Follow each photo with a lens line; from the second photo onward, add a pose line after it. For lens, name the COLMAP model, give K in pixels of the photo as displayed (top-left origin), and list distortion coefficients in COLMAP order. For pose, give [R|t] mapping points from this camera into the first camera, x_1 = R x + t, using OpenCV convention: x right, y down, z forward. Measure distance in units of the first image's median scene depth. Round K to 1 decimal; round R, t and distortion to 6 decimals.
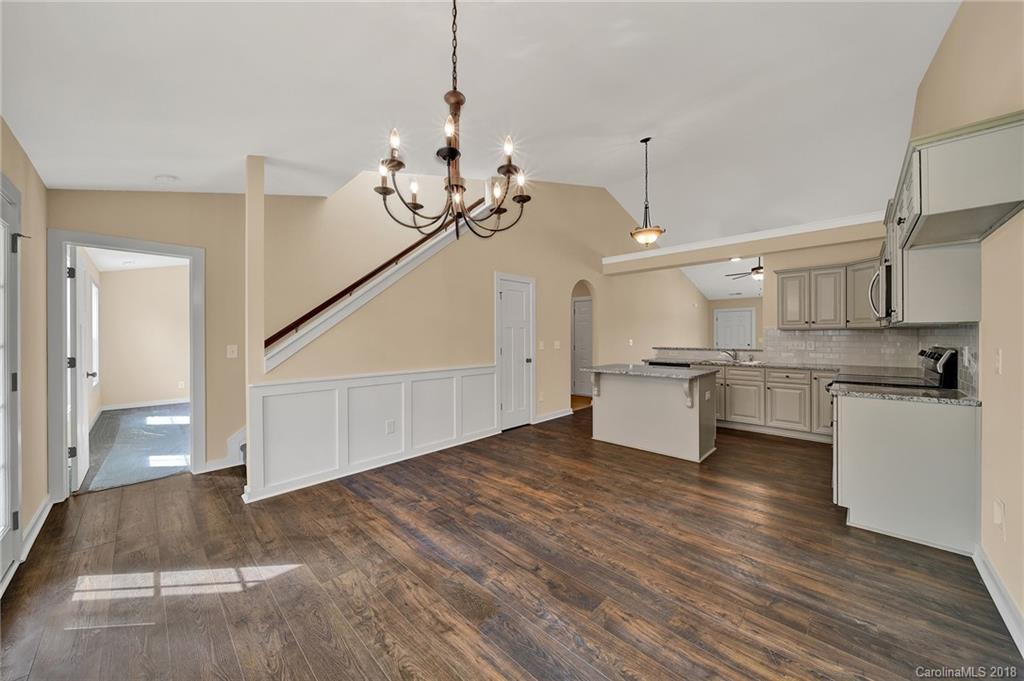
lens RADIAL K [[365.3, 0, 514.0], [0, 365.3, 337.9], [0, 0, 1]] dist [-0.001569, -0.000037]
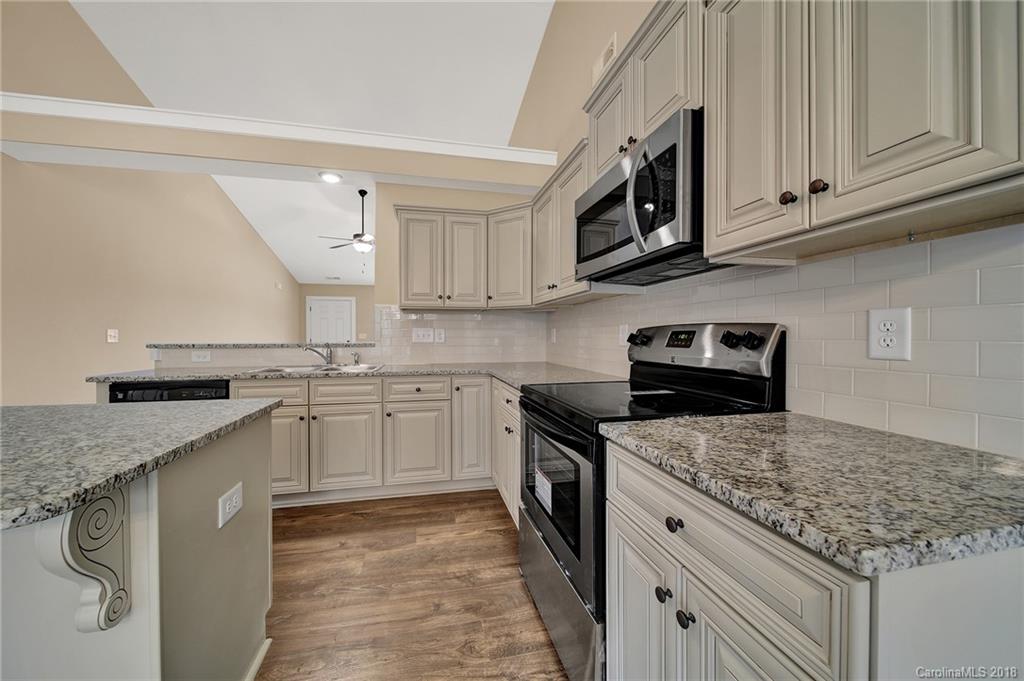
lens RADIAL K [[367.0, 0, 504.3], [0, 367.0, 338.1], [0, 0, 1]] dist [0.000962, 0.000062]
pose [[0.557994, 0.001015, 0.829844, 0.542971], [0.001201, 0.999997, -0.002031, 0.043376], [-0.829844, 0.002130, 0.557991, 0.877118]]
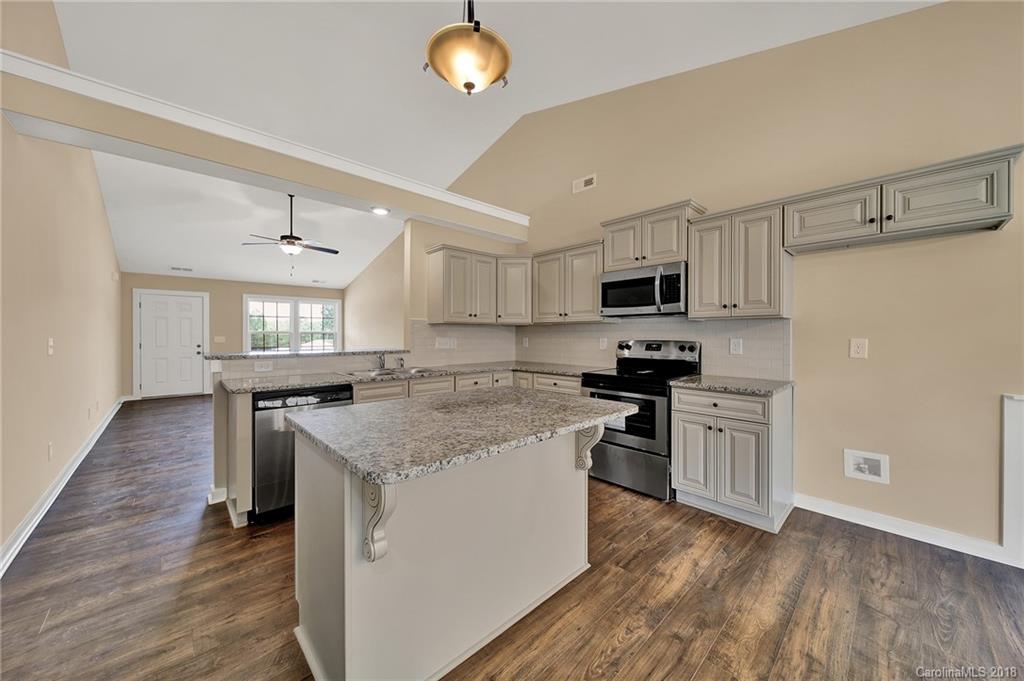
lens RADIAL K [[360.4, 0, 512.5], [0, 360.4, 338.6], [0, 0, 1]] dist [-0.001415, -0.000110]
pose [[0.055655, -0.004705, 0.998439, -0.021268], [0.003156, 0.999985, 0.004536, 0.011777], [-0.998445, 0.002899, 0.055669, 1.326905]]
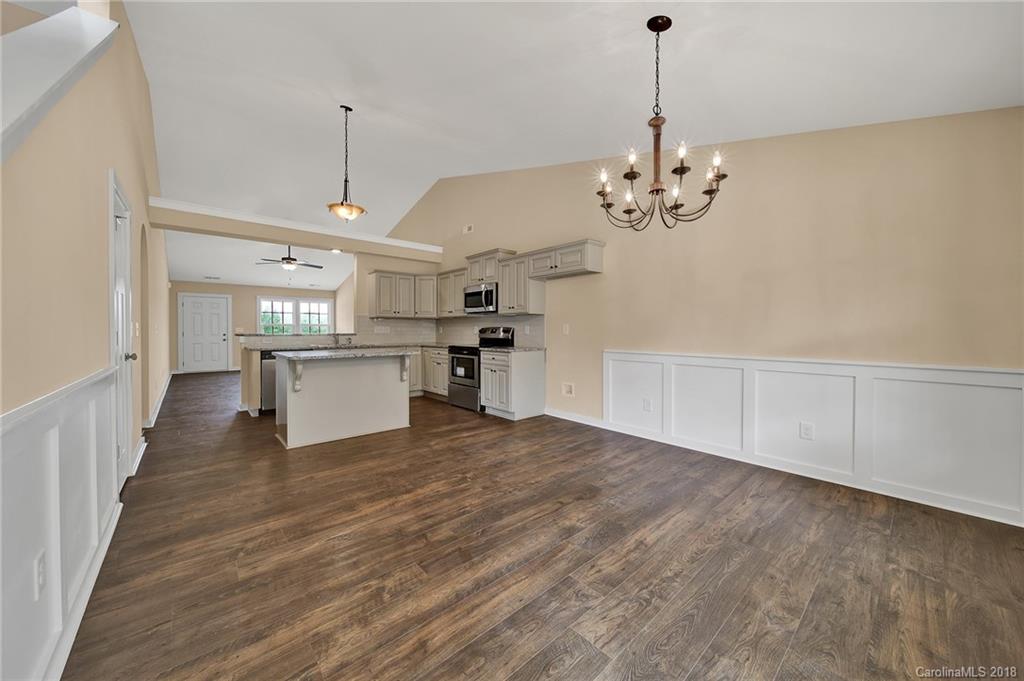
lens RADIAL K [[360.0, 0, 512.1], [0, 360.0, 334.3], [0, 0, 1]] dist [0.000712, -0.000069]
pose [[0.083075, -0.007051, 0.996518, -0.750708], [0.003444, 0.999971, 0.006788, 0.048160], [-0.996537, 0.002868, 0.083096, 0.707792]]
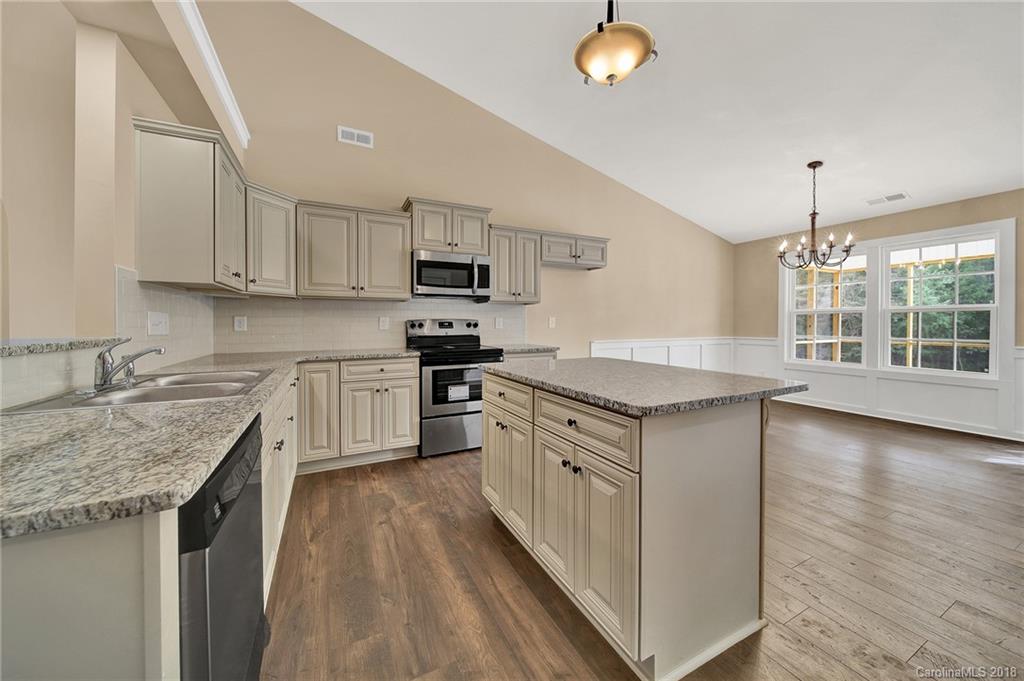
lens RADIAL K [[360.0, 0, 512.1], [0, 360.0, 334.3], [0, 0, 1]] dist [0.000712, -0.000069]
pose [[-0.938270, -0.002628, 0.345893, 0.459025], [0.009146, 0.999433, 0.032403, 0.037512], [-0.345782, 0.033567, -0.937714, 2.042288]]
